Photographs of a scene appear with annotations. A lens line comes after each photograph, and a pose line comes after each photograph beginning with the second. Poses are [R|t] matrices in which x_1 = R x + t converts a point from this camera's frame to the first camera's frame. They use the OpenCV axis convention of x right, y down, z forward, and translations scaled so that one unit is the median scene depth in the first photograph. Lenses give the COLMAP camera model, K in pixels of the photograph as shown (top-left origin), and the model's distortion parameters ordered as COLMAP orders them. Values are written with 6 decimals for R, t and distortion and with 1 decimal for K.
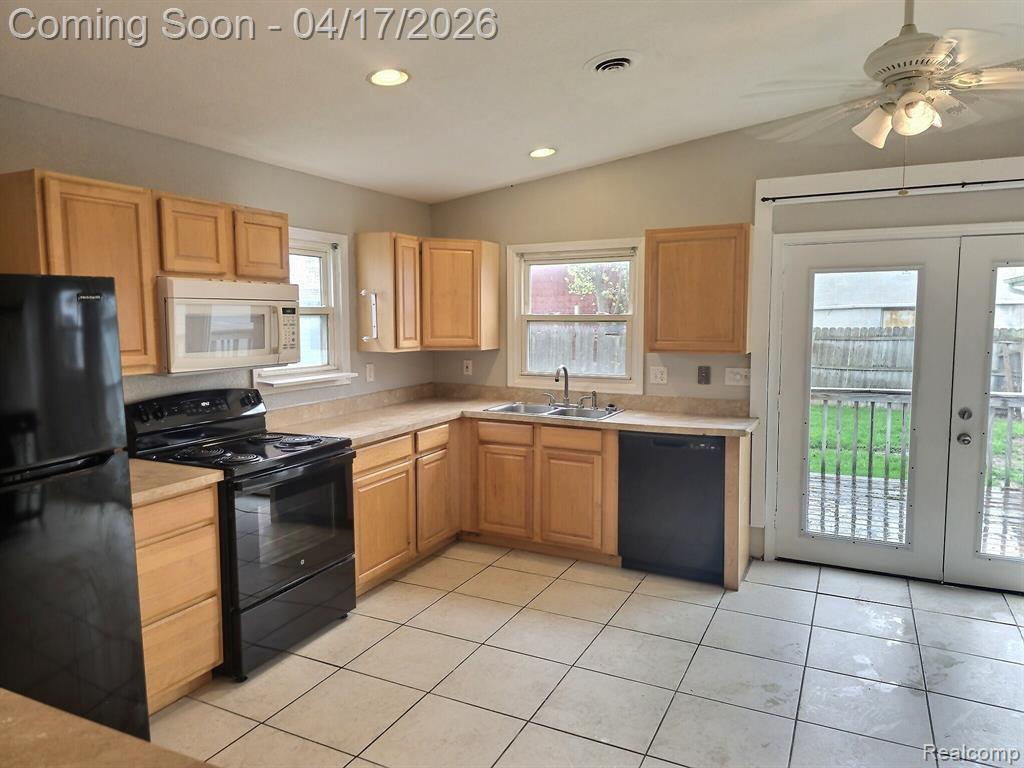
lens RADIAL K [[691.6, 0, 511.3], [0, 691.6, 377.4], [0, 0, 1]] dist [0.068861, -0.063363]
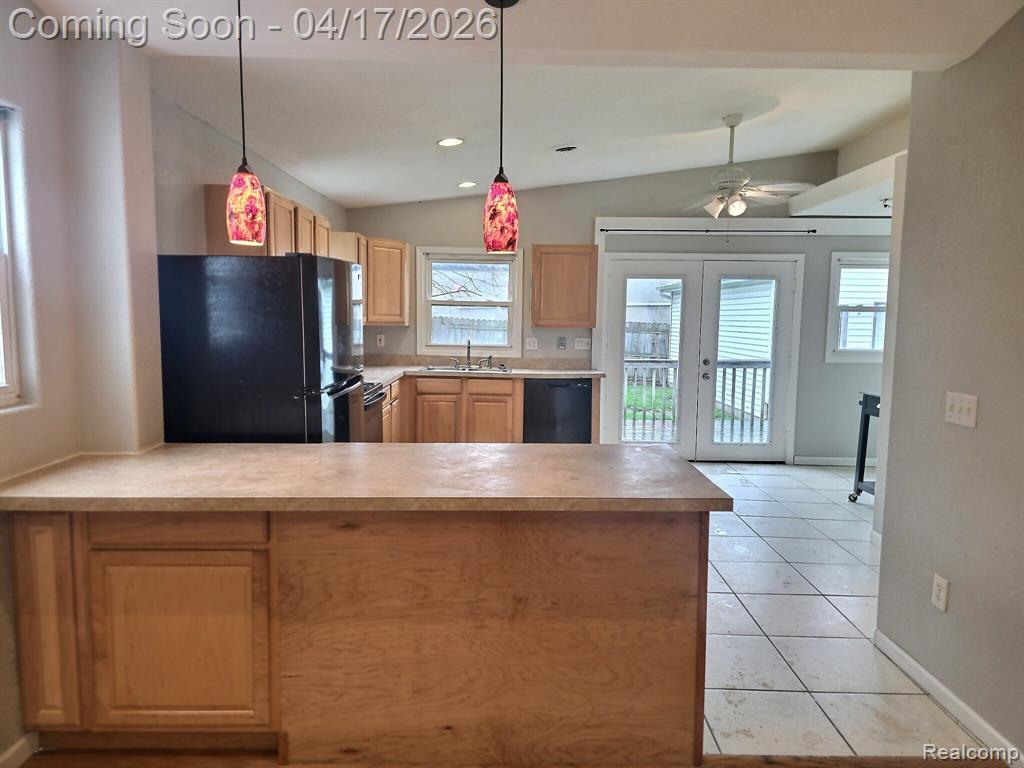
lens RADIAL K [[691.6, 0, 512.3], [0, 691.6, 391.1], [0, 0, 1]] dist [0.068861, -0.063363]
pose [[0.893905, -0.032941, 0.447044, -0.490306], [0.022249, 0.999327, 0.029148, 0.054195], [-0.447703, -0.016109, 0.894037, -0.291369]]
